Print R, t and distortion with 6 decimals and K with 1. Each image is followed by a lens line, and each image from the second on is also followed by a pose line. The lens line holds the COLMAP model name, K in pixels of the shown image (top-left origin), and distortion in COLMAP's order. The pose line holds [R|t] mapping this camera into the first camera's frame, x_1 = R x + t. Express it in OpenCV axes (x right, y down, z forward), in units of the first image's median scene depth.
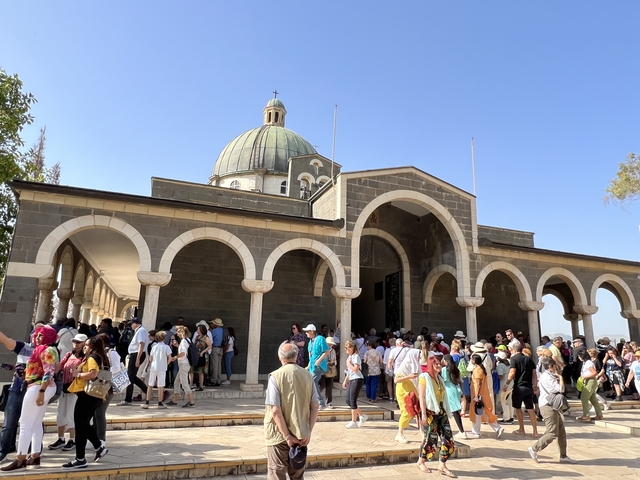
lens RADIAL K [[432.4, 0, 320.0], [0, 432.4, 240.0], [0, 0, 1]] dist [0.001093, -0.002263]
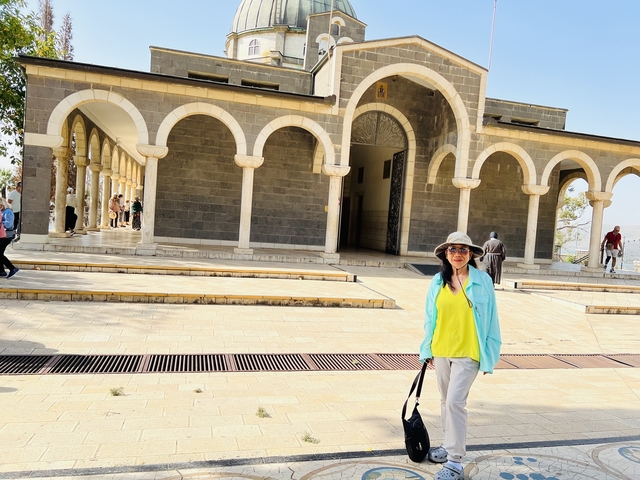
lens RADIAL K [[496.3, 0, 320.0], [0, 496.3, 240.0], [0, 0, 1]] dist [0.068218, -0.085209]
pose [[0.992464, 0.050492, -0.111646, 0.147823], [-0.019071, 0.963698, 0.266311, -0.030403], [0.121040, -0.262175, 0.957399, -0.170674]]
